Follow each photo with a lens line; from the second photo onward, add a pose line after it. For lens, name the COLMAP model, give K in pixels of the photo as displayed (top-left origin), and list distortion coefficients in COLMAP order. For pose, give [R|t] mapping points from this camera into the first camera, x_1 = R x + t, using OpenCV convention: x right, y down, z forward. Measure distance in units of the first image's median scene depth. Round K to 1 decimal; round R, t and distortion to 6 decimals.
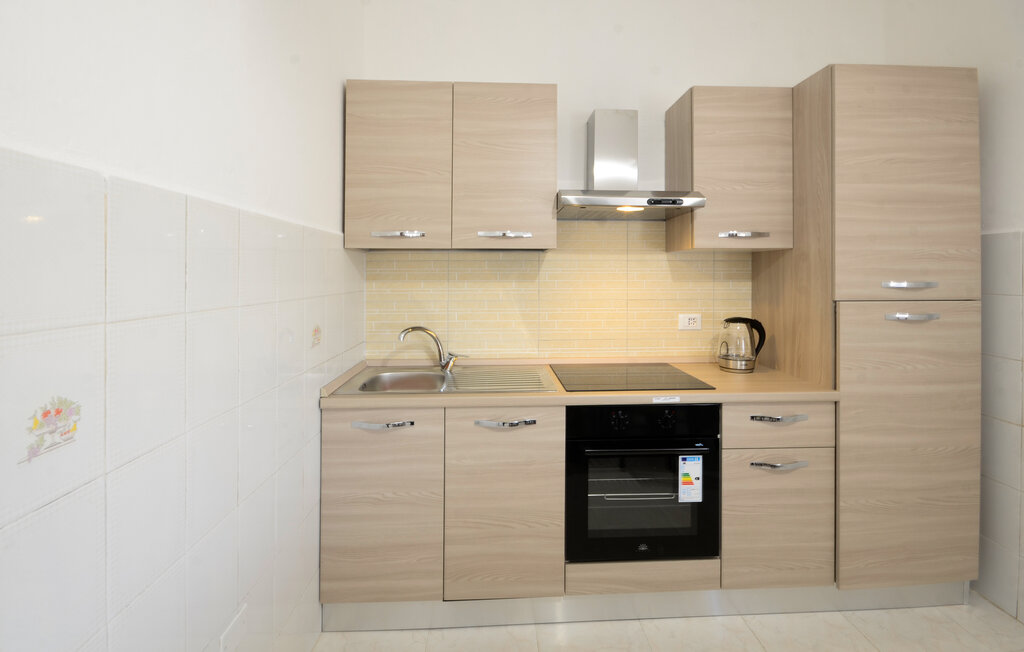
lens RADIAL K [[465.3, 0, 511.0], [0, 465.3, 281.5], [0, 0, 1]] dist [0.002013, 0.000140]
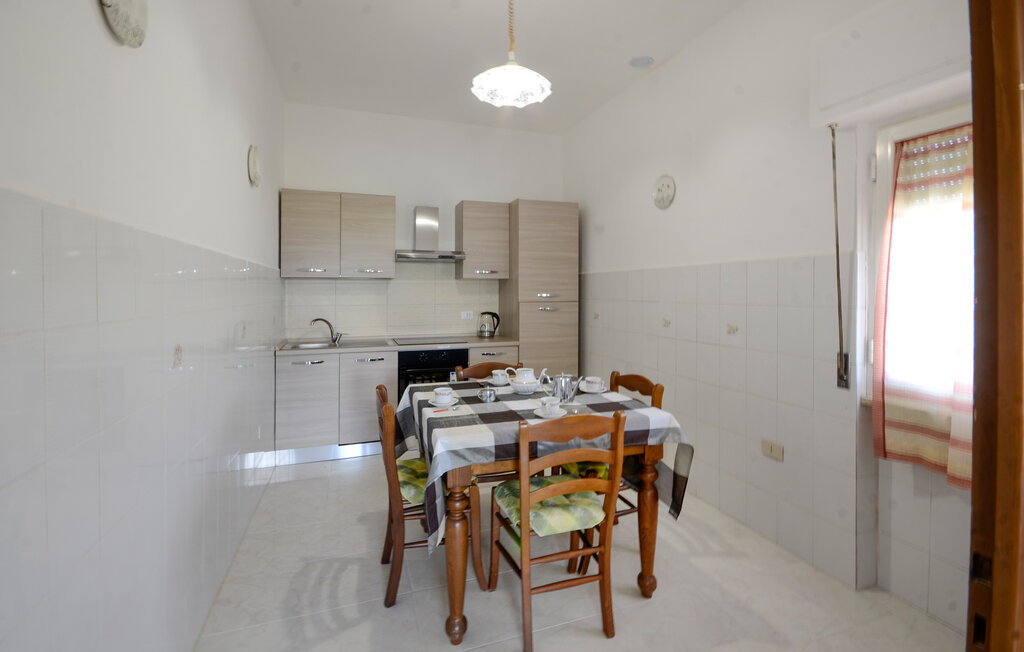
lens RADIAL K [[482.9, 0, 510.1], [0, 482.9, 290.5], [0, 0, 1]] dist [0.001371, 0.000010]
pose [[0.960588, 0.000205, 0.277977, -0.005506], [0.004941, 0.999829, -0.017814, 0.022930], [-0.277933, 0.018485, 0.960423, -1.149220]]
